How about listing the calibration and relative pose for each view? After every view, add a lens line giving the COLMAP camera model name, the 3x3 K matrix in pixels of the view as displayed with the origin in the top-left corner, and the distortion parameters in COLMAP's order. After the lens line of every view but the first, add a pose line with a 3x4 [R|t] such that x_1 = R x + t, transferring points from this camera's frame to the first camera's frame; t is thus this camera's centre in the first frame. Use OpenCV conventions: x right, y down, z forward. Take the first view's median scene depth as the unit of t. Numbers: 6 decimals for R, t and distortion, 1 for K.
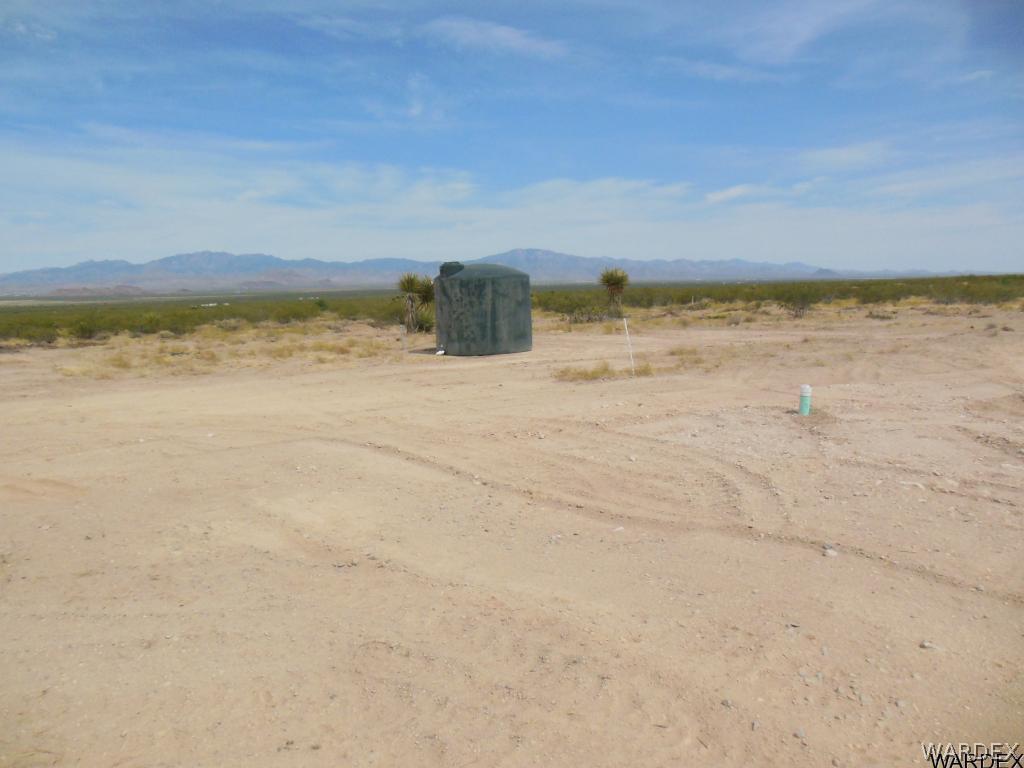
lens RADIAL K [[780.5, 0, 512.9], [0, 780.5, 392.0], [0, 0, 1]] dist [-0.081718, 0.126715]
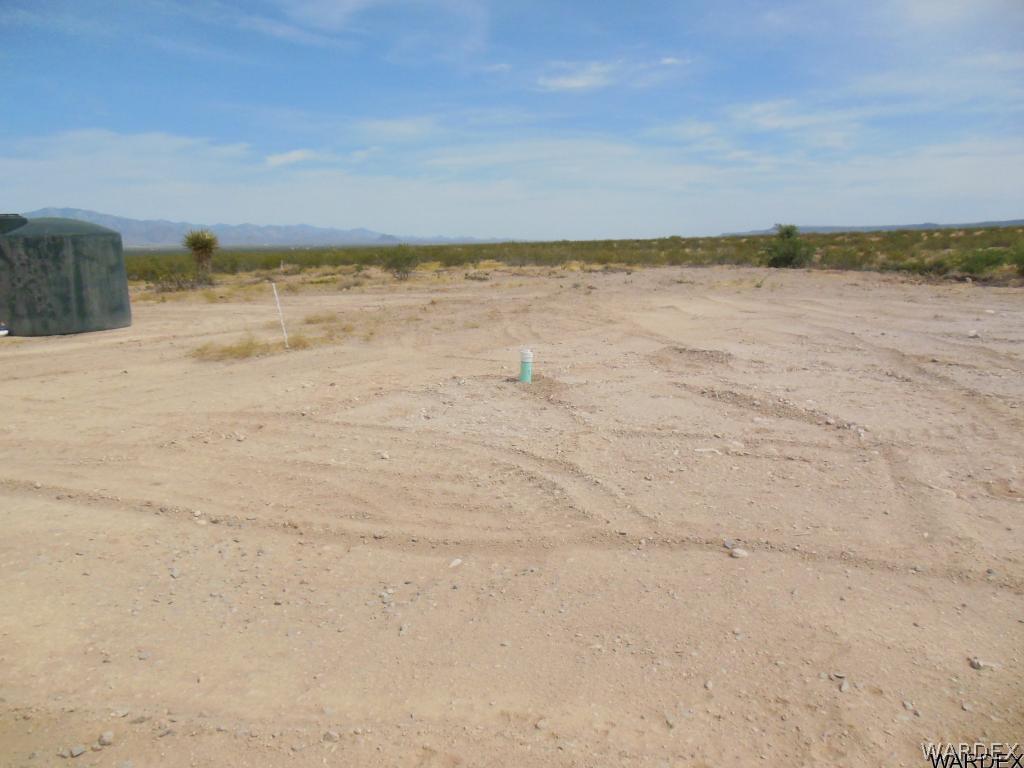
lens RADIAL K [[777.1, 0, 512.6], [0, 777.1, 386.5], [0, 0, 1]] dist [-0.078116, 0.117962]
pose [[0.858794, -0.081619, 0.505777, -0.048391], [0.062624, 0.996549, 0.054482, -0.007657], [-0.508479, -0.015115, 0.860942, 0.092907]]
